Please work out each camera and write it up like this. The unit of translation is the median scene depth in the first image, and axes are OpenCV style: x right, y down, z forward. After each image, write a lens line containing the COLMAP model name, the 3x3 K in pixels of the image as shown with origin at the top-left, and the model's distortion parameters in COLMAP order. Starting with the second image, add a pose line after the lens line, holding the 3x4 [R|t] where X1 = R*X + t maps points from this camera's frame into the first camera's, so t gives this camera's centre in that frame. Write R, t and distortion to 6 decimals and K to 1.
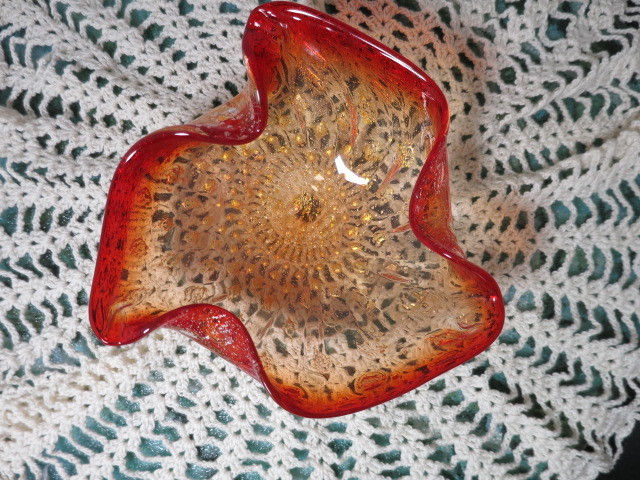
lens RADIAL K [[440.0, 0, 320.0], [0, 440.0, 236.3], [0, 0, 1]] dist [-0.046104, 0.012563]
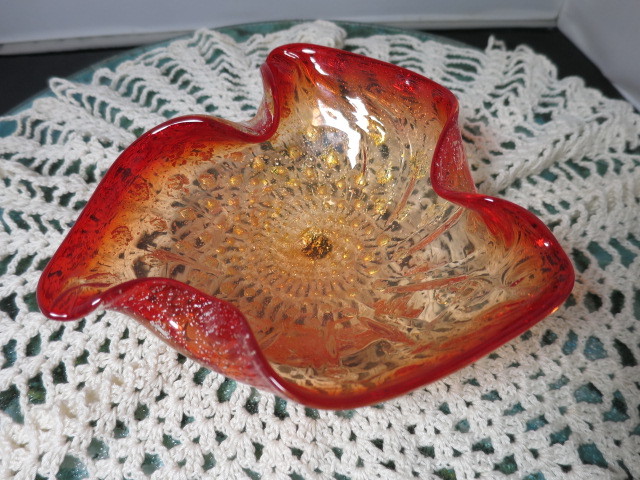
lens RADIAL K [[440.0, 0, 320.4], [0, 440.0, 238.1], [0, 0, 1]] dist [-0.046104, 0.012563]
pose [[0.999935, -0.002203, -0.011208, -0.011470], [-0.004219, 0.840589, -0.541657, 0.405825], [0.010615, 0.541669, 0.840525, 0.233437]]
